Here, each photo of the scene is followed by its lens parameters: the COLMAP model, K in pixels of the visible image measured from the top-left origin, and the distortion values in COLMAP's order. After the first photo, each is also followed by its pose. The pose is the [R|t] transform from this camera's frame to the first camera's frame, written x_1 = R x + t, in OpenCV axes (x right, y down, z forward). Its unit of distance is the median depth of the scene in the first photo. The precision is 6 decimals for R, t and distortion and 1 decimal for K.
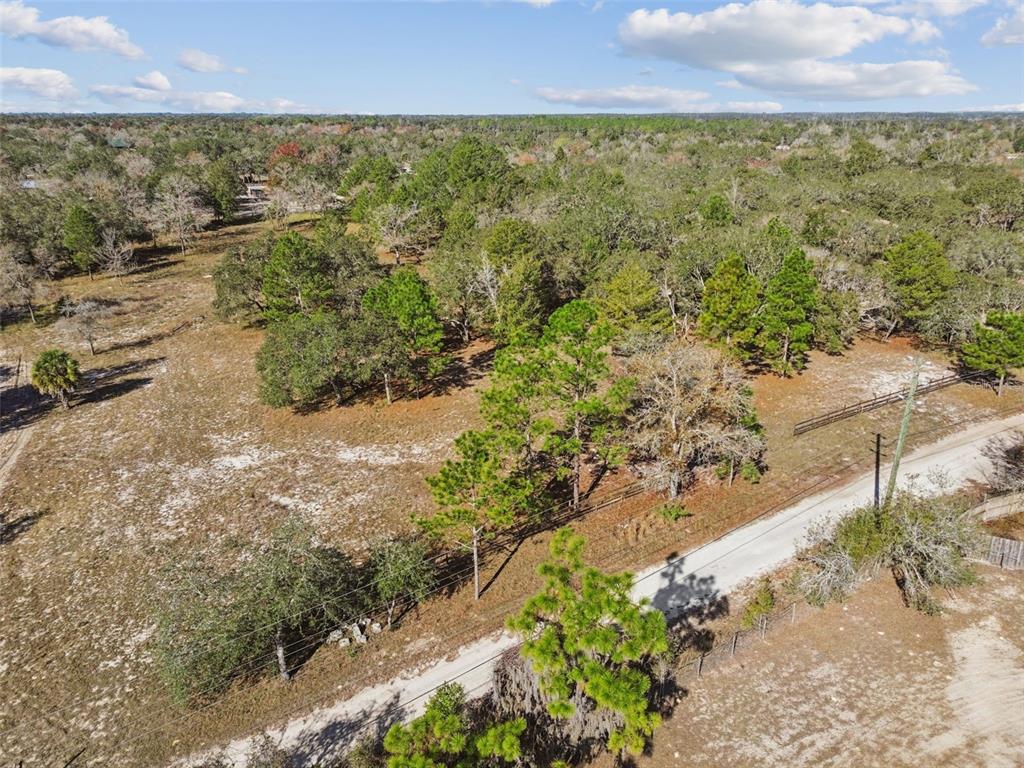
lens RADIAL K [[741.1, 0, 510.2], [0, 741.1, 382.3], [0, 0, 1]] dist [0.065098, -0.061812]
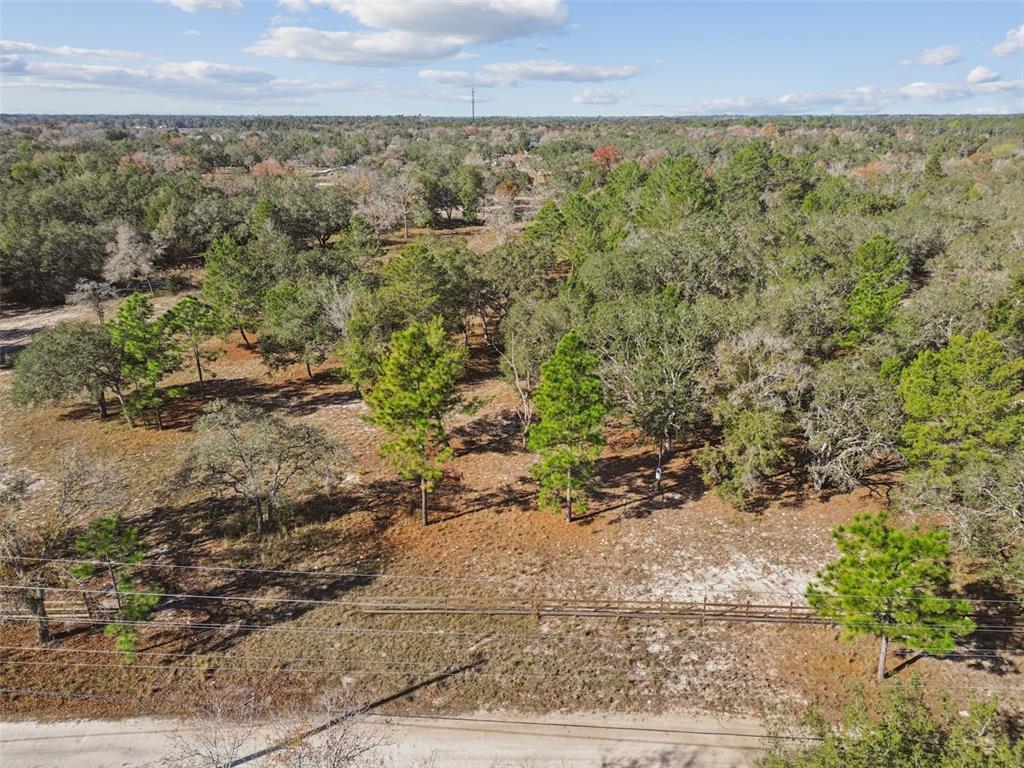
lens RADIAL K [[743.8, 0, 510.0], [0, 743.8, 380.6], [0, 0, 1]] dist [0.101354, -0.127304]
pose [[0.827672, 0.187265, -0.529047, 0.855326], [-0.191163, 0.980386, 0.047957, -0.196529], [0.527651, 0.061441, 0.847236, 0.538219]]
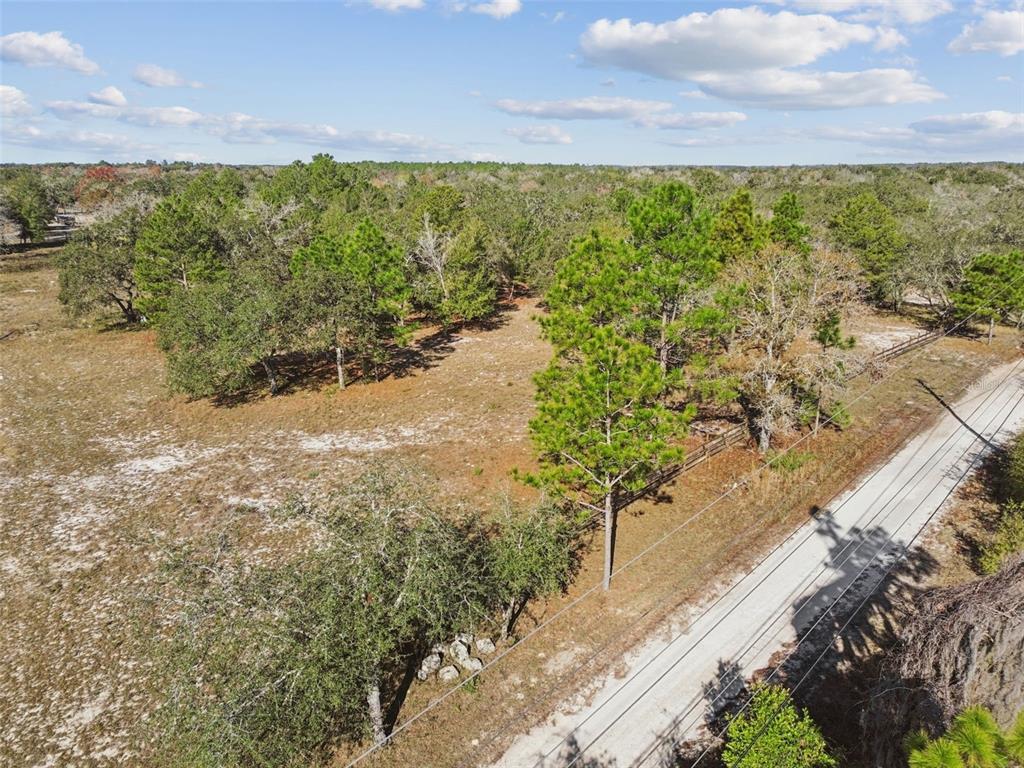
lens RADIAL K [[750.5, 0, 510.0], [0, 750.5, 383.4], [0, 0, 1]] dist [0.067434, -0.068882]
pose [[0.974177, -0.060511, 0.217527, -0.195879], [0.074887, 0.995477, -0.058458, 0.099237], [-0.213006, 0.073238, 0.974302, 0.238764]]
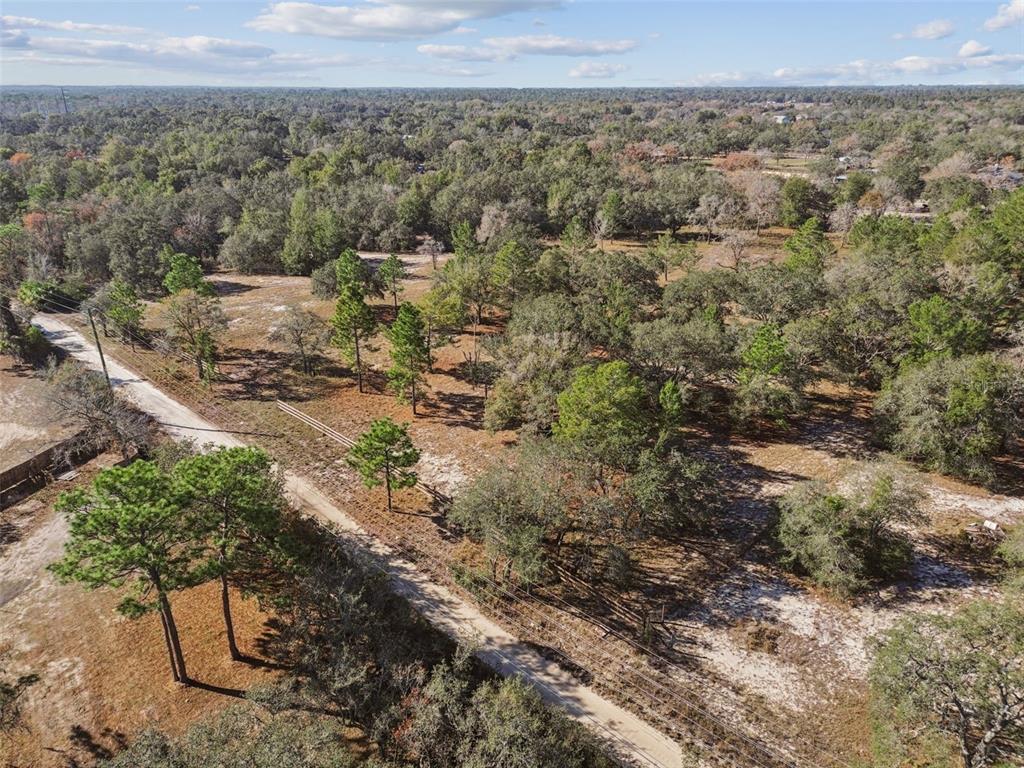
lens RADIAL K [[737.6, 0, 512.0], [0, 737.6, 384.0], [0, 0, 1]] dist [0.071242, -0.070153]
pose [[0.198717, 0.365255, -0.909451, 1.836356], [-0.332439, 0.898062, 0.288043, -0.549335], [0.921952, 0.245098, 0.299885, 1.046928]]
